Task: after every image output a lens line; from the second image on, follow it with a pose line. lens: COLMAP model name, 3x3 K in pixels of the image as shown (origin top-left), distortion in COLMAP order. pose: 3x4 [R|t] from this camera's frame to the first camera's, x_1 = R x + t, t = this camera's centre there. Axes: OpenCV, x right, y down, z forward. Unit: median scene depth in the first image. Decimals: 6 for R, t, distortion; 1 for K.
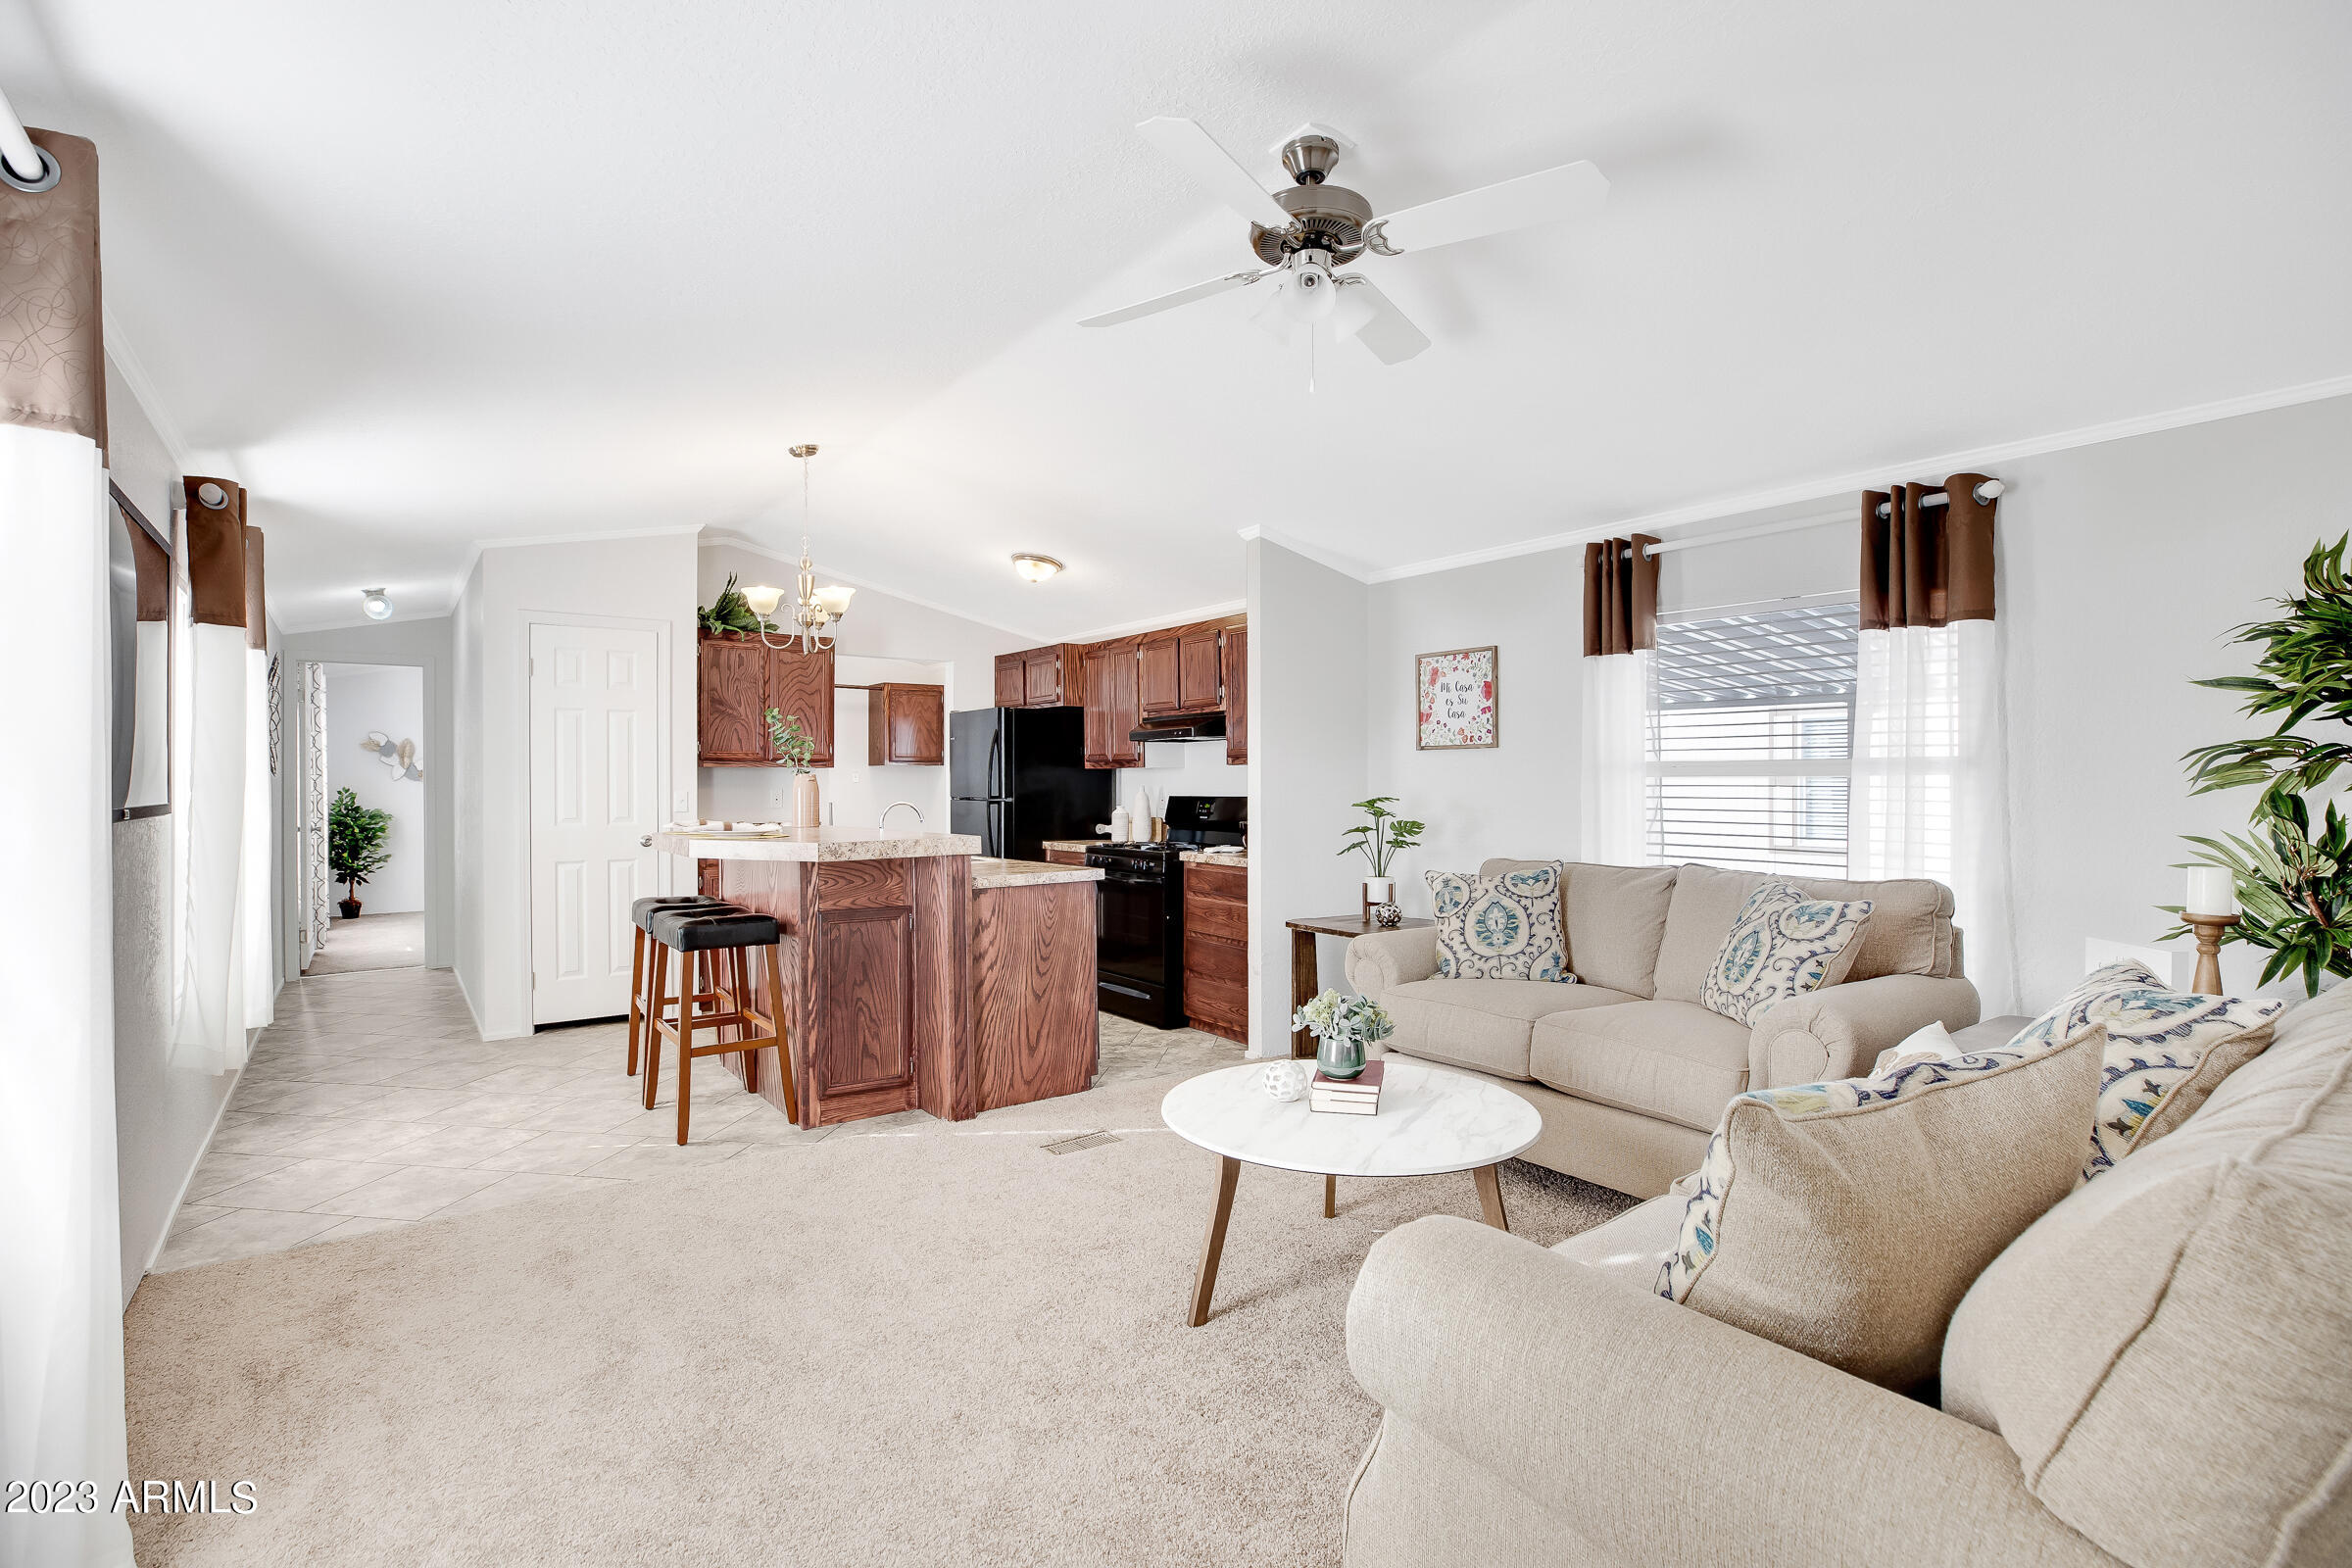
lens RADIAL K [[1054.7, 0, 1149.0], [0, 1054.7, 791.9], [0, 0, 1]] dist [-0.027988, 0.000093]
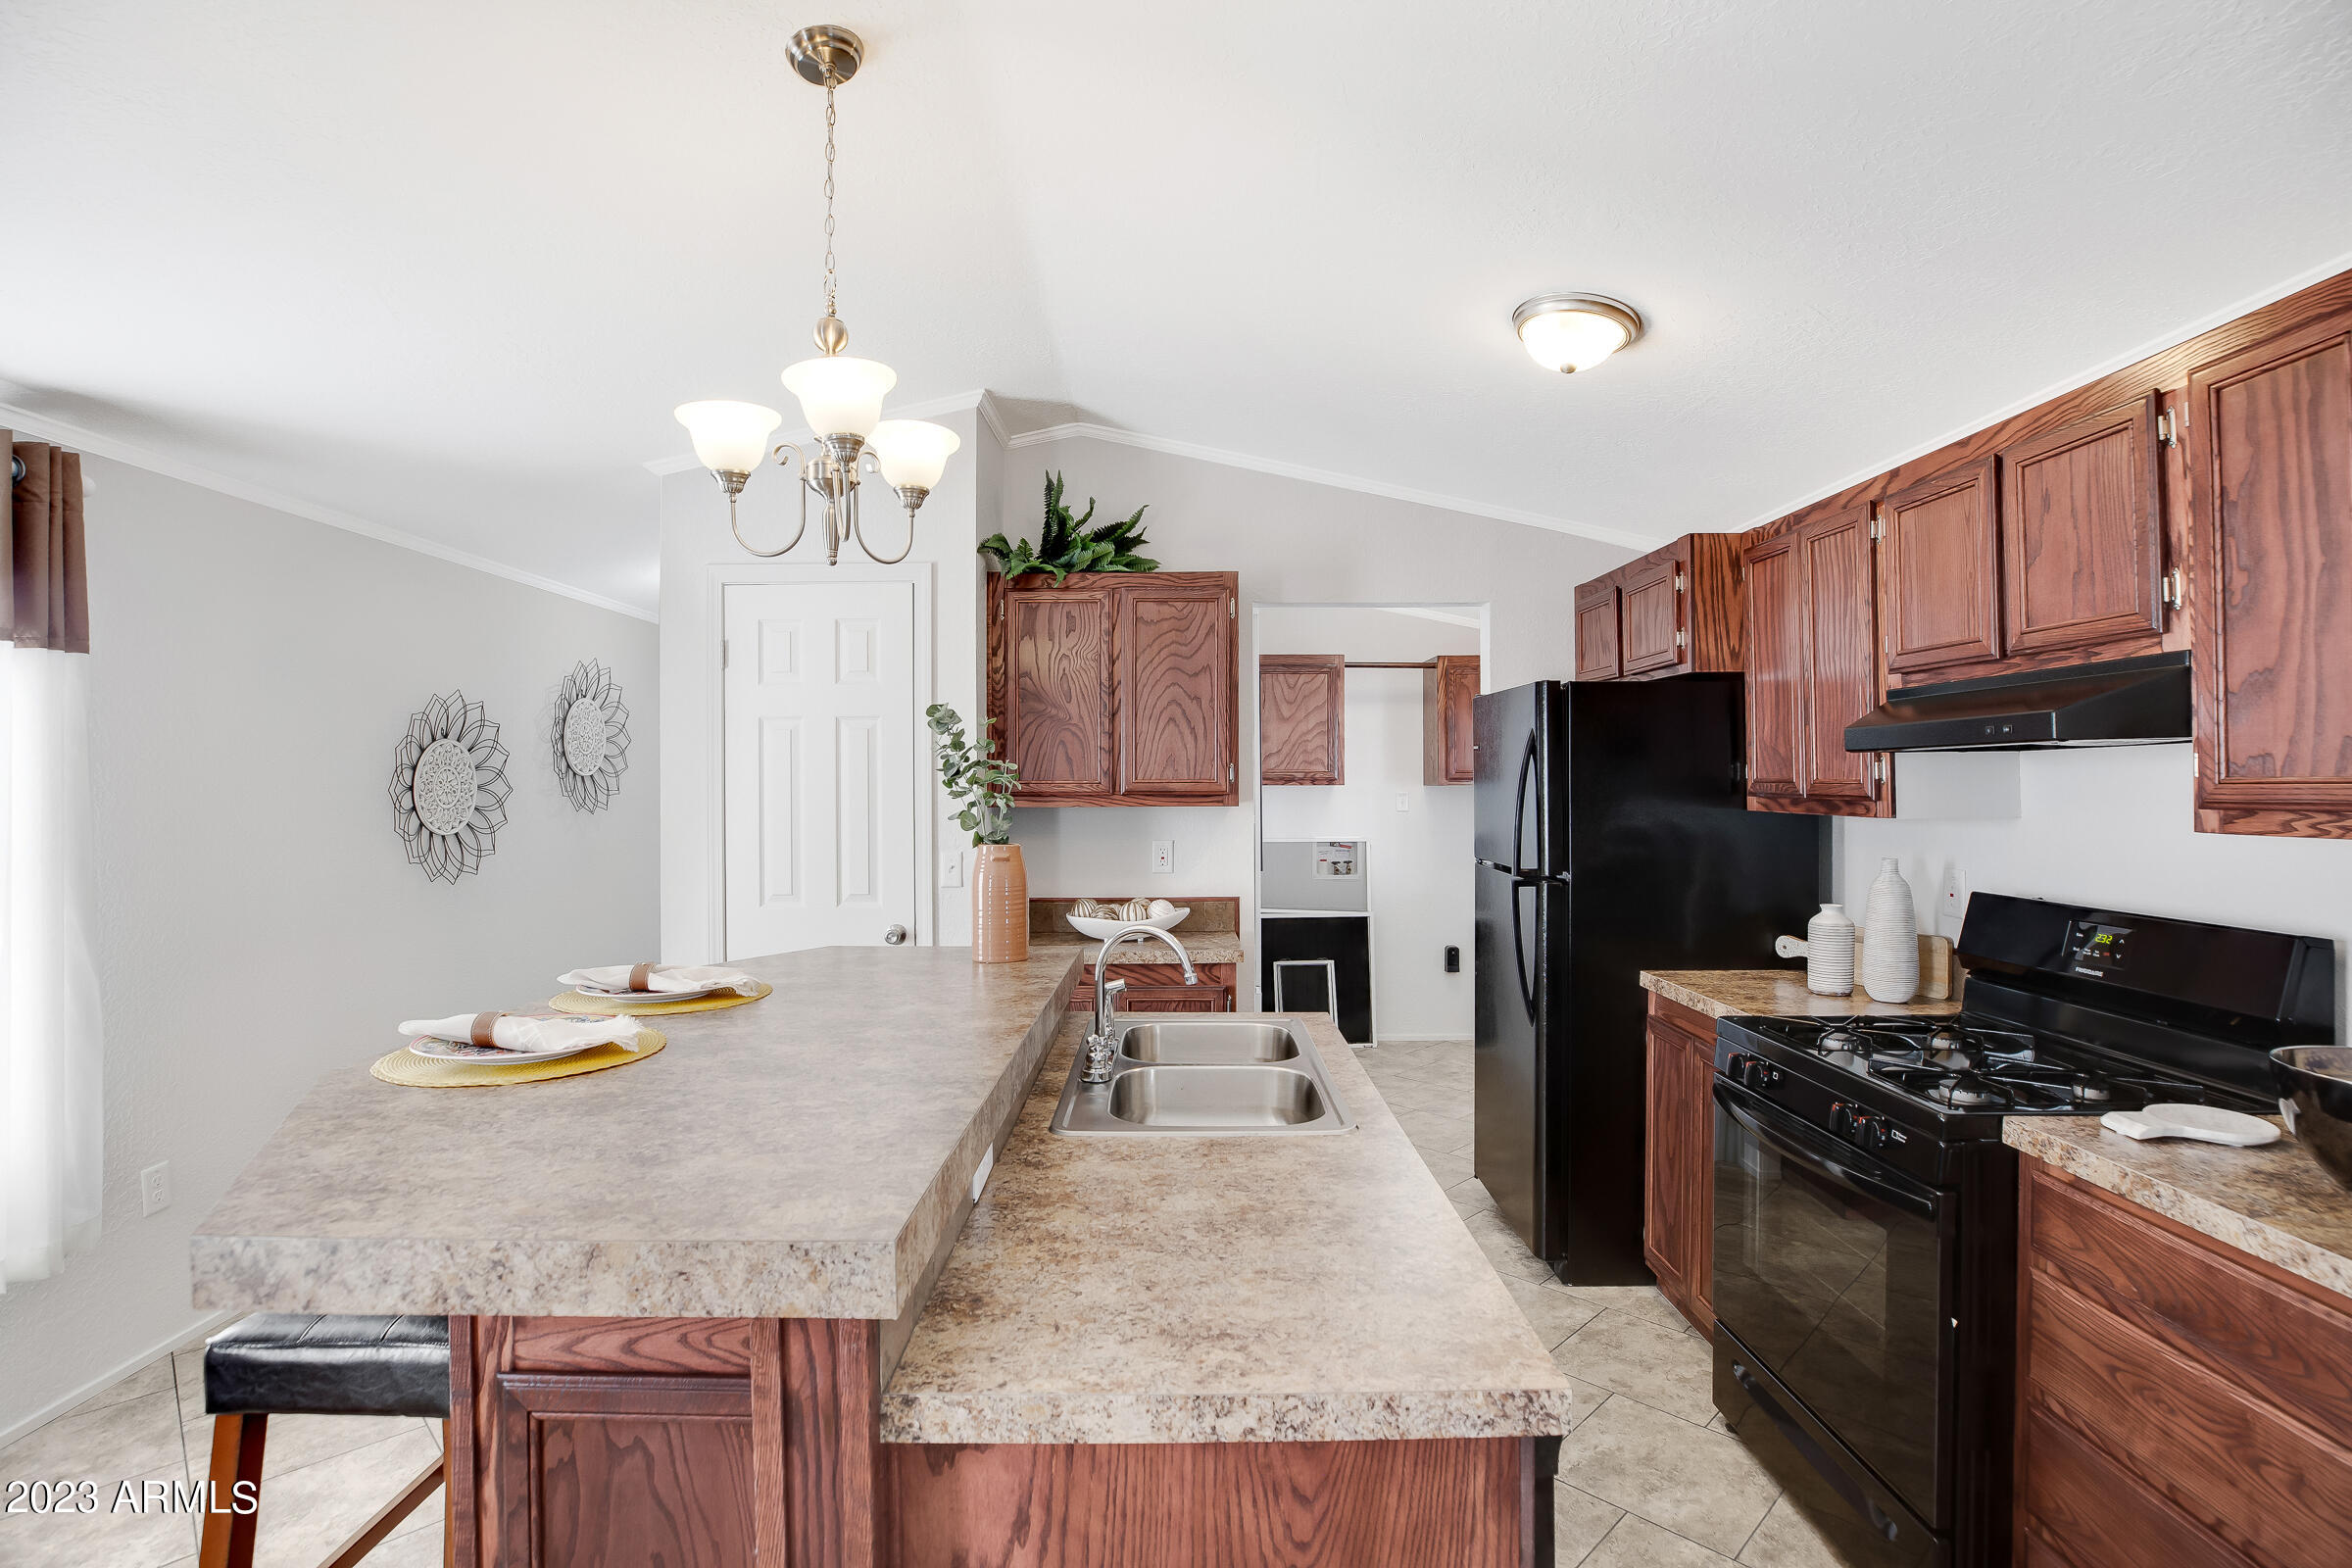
lens RADIAL K [[1093.3, 0, 1202.9], [0, 1093.3, 782.2], [0, 0, 1]] dist [-0.025908, 0.001091]
pose [[0.819607, 0.000557, -0.572927, 0.015054], [-0.003945, 0.999981, -0.004672, -0.033319], [0.572913, 0.006090, 0.819593, 0.526406]]
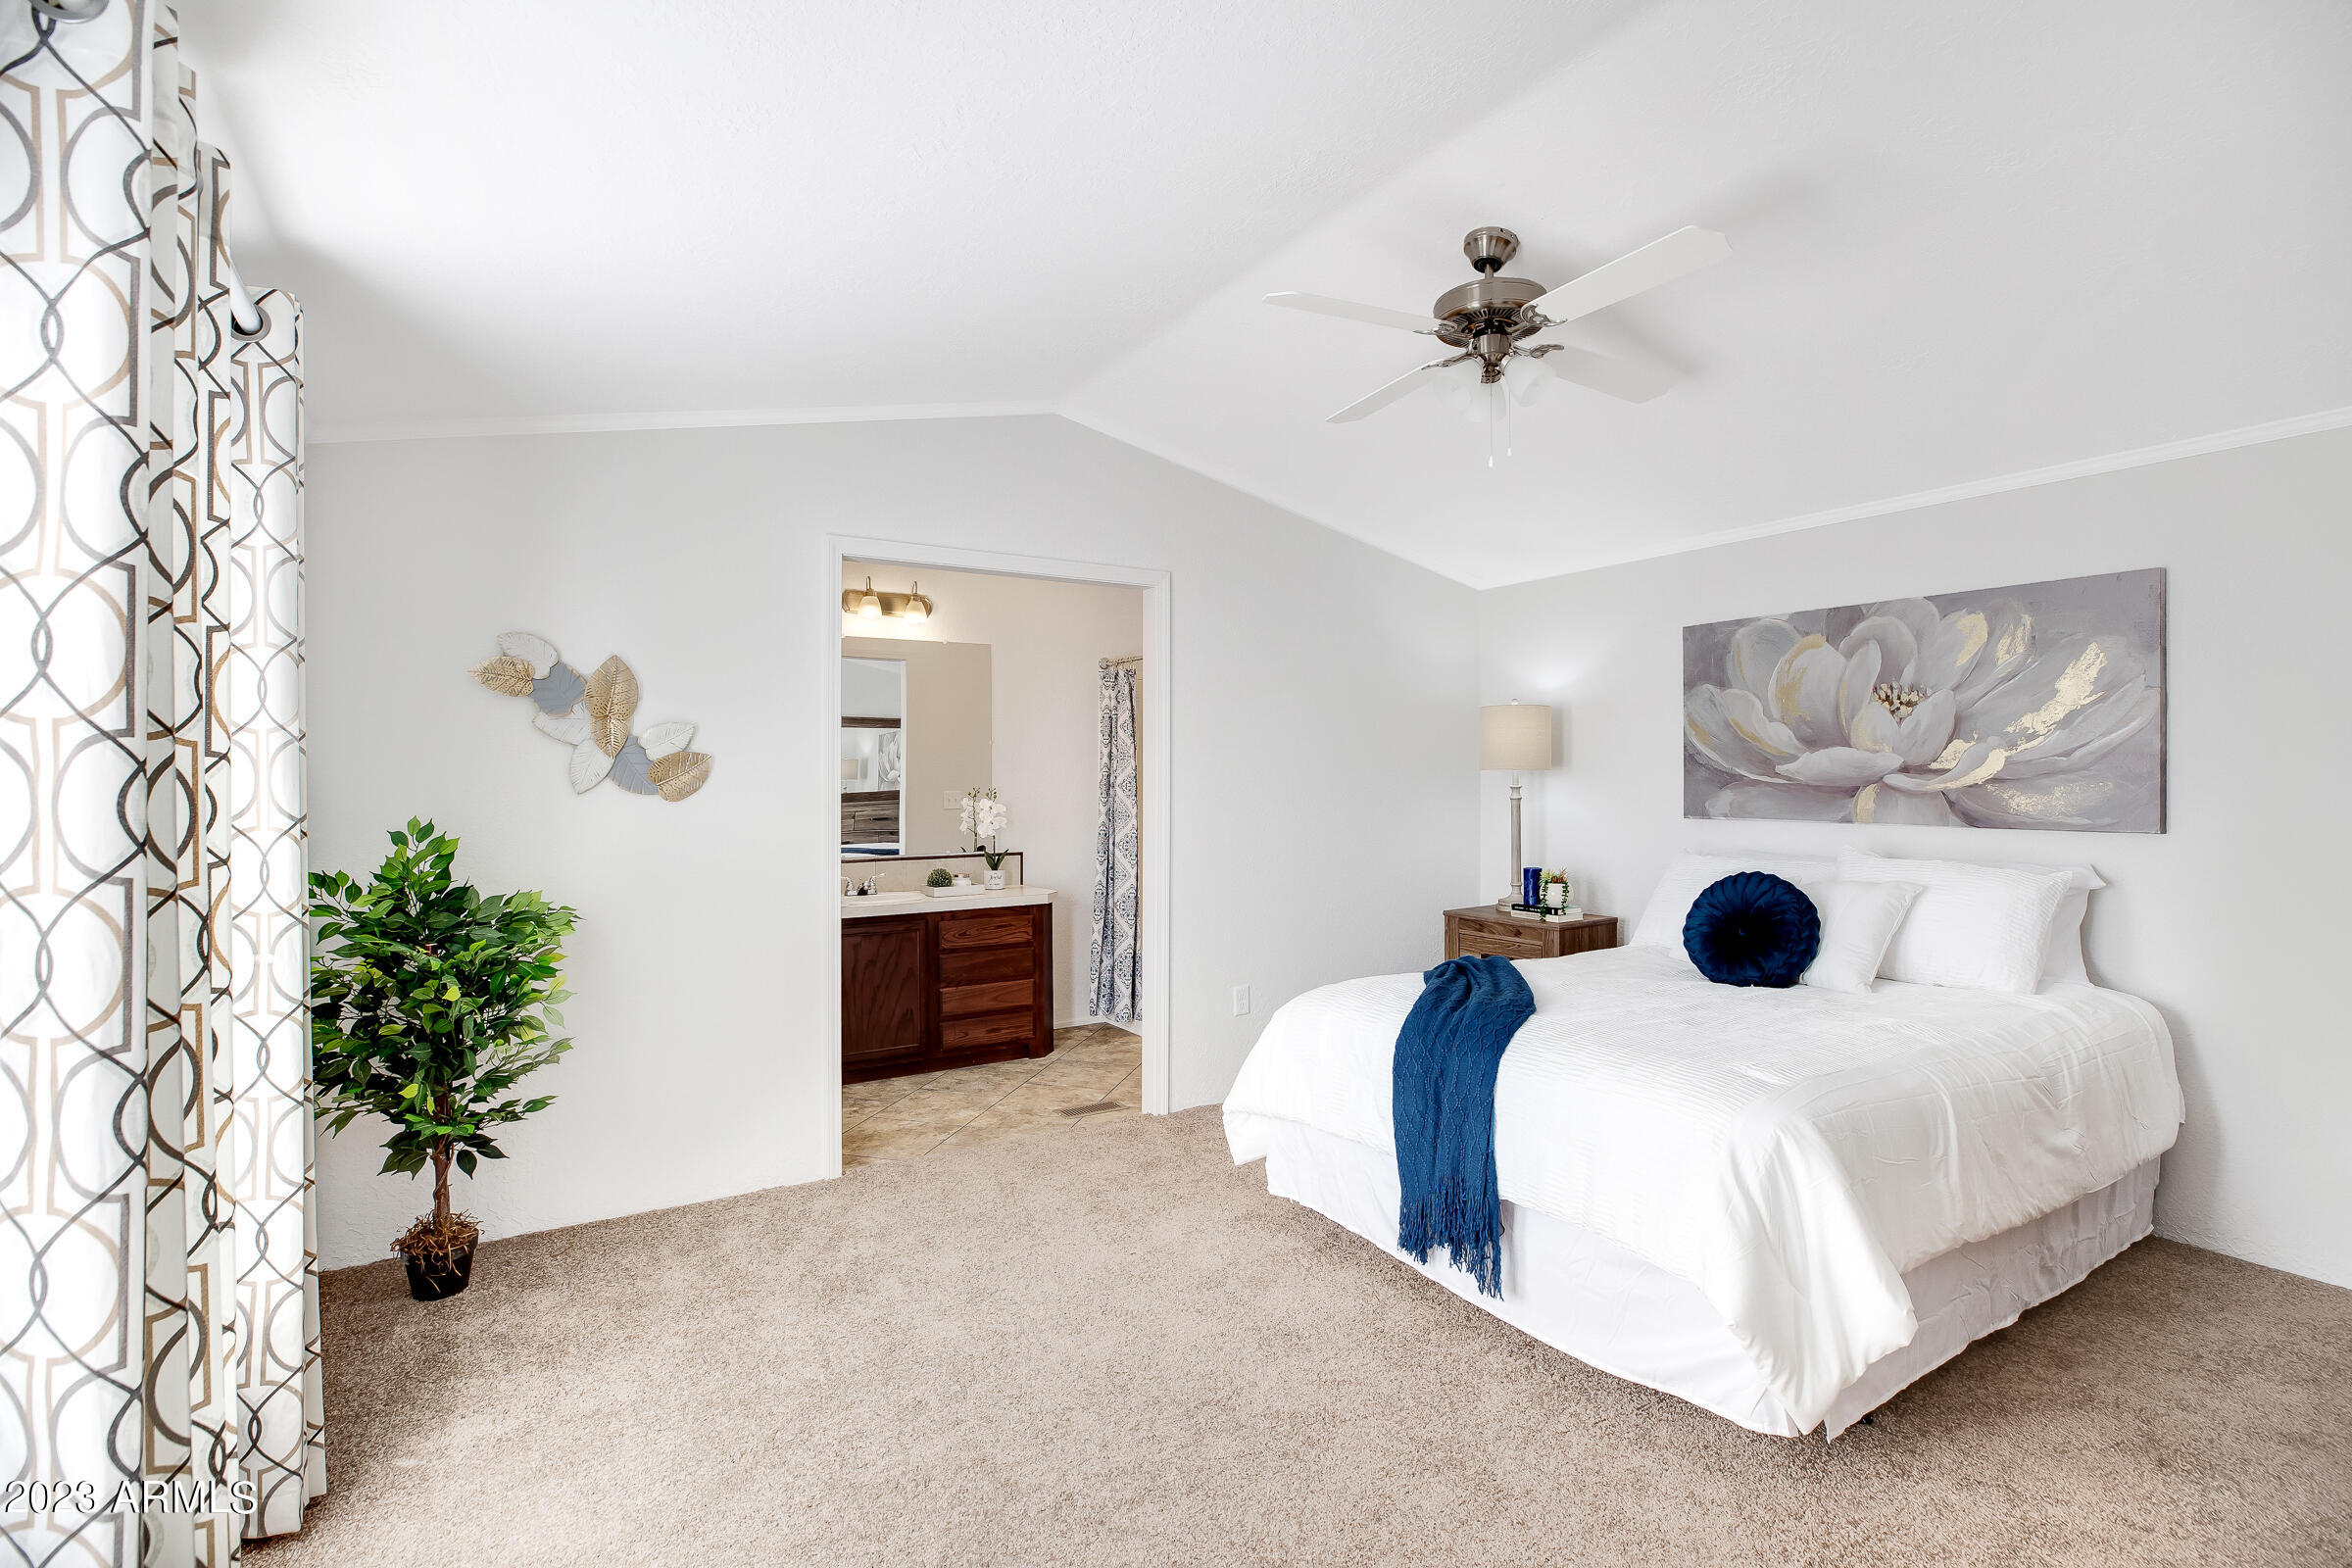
lens RADIAL K [[1093.3, 0, 1202.9], [0, 1093.3, 782.2], [0, 0, 1]] dist [-0.025908, 0.001091]
pose [[0.996808, -0.006190, -0.079590, -0.848478], [0.006354, 0.999978, 0.001799, -0.022065], [0.079577, -0.002299, 0.996826, 1.141521]]
